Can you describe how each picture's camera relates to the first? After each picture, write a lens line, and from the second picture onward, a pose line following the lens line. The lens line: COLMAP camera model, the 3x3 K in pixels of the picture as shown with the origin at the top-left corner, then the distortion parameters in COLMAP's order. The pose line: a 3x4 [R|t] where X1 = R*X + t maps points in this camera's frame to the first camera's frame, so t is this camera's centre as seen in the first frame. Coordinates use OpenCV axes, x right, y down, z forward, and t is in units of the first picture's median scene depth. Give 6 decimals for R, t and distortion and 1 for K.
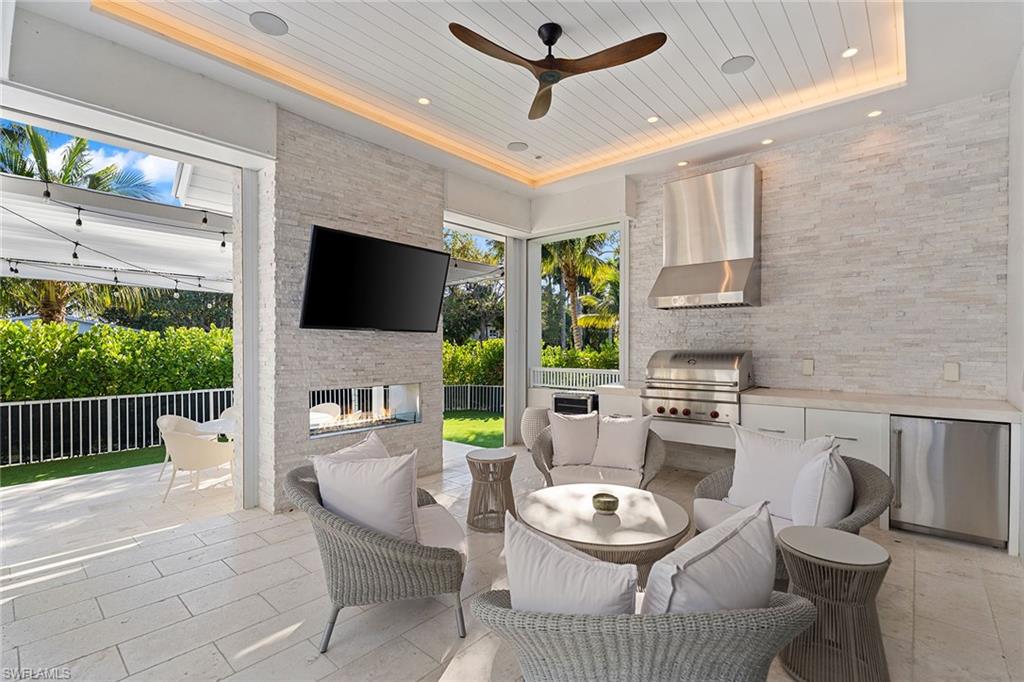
lens RADIAL K [[456.0, 0, 515.0], [0, 456.0, 346.9], [0, 0, 1]] dist [-0.002795, -0.001609]
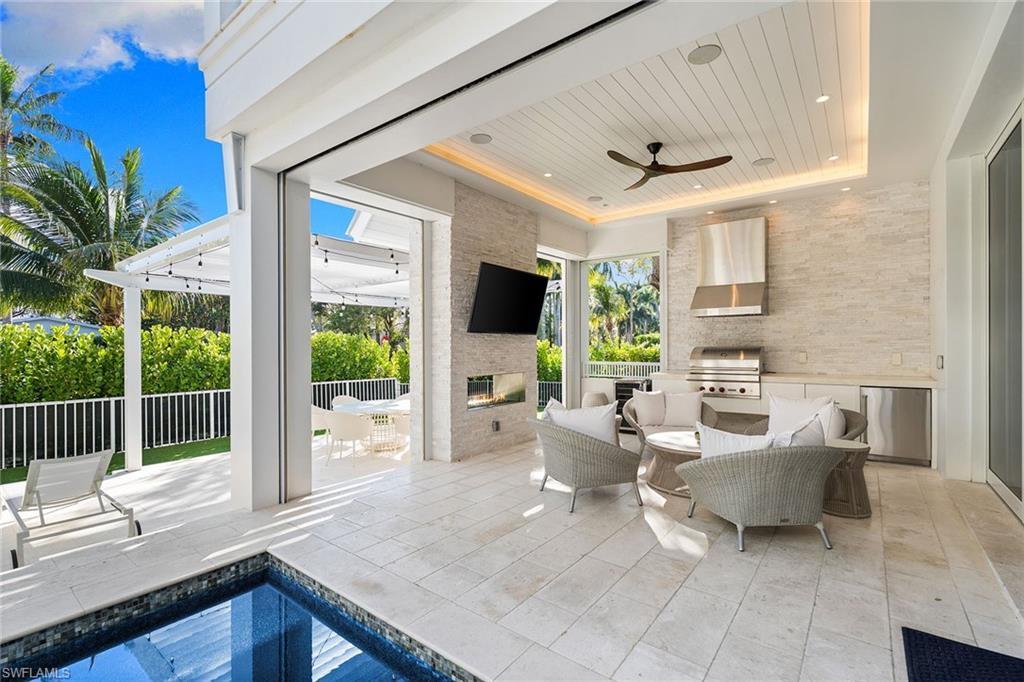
lens RADIAL K [[456.0, 0, 508.9], [0, 456.0, 342.2], [0, 0, 1]] dist [-0.002795, -0.001609]
pose [[0.998218, -0.005830, 0.059396, -0.385245], [0.006466, 0.999924, -0.010526, 0.004470], [-0.059330, 0.010892, 0.998179, -0.401473]]
